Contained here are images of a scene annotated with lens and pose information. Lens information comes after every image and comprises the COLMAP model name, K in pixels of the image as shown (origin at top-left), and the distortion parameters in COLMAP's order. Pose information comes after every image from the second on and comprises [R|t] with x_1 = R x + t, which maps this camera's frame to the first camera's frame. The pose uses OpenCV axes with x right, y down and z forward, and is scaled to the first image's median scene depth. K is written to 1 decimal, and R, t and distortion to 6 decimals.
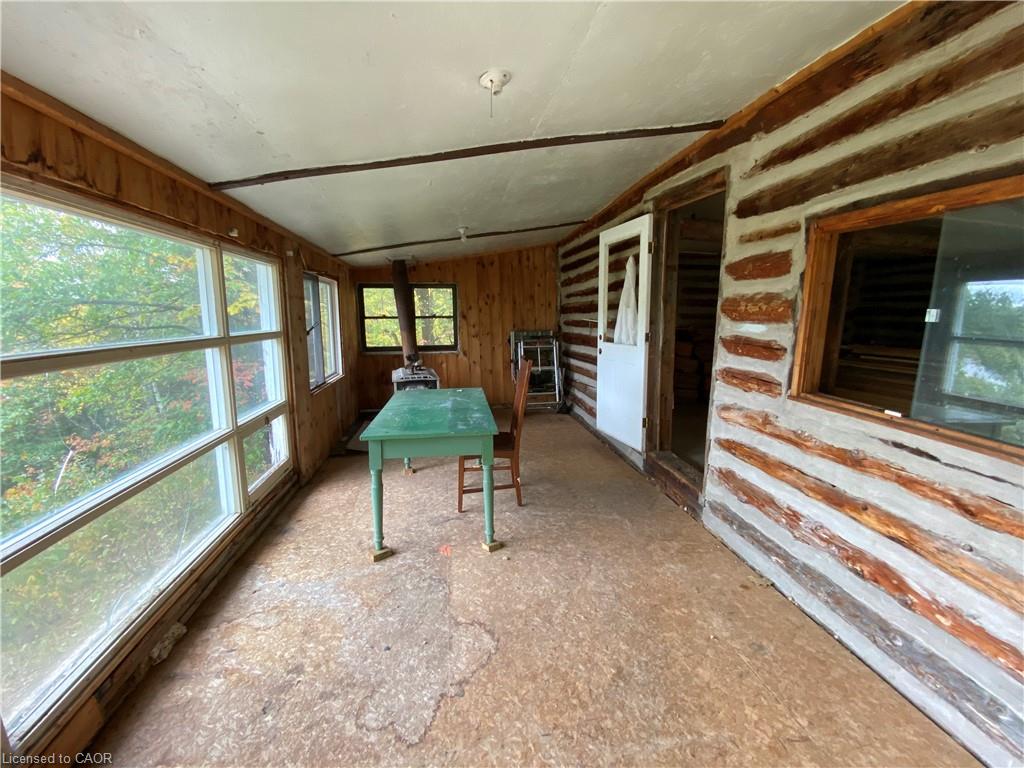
lens RADIAL K [[422.8, 0, 512.0], [0, 422.8, 384.0], [0, 0, 1]] dist [0.007352, 0.000050]
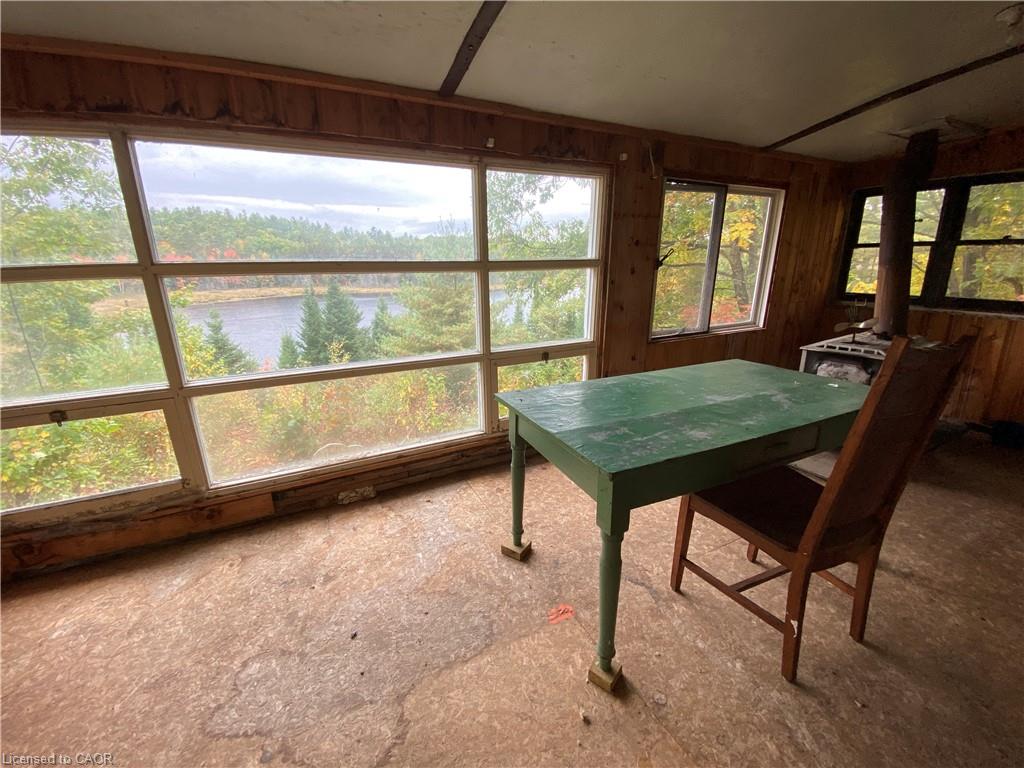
lens RADIAL K [[422.8, 0, 512.0], [0, 422.8, 384.0], [0, 0, 1]] dist [0.007352, 0.000050]
pose [[0.295906, 0.266487, -0.917292, 0.348859], [-0.146443, 0.961600, 0.232119, -0.076043], [0.943925, 0.065646, 0.323568, 0.799849]]
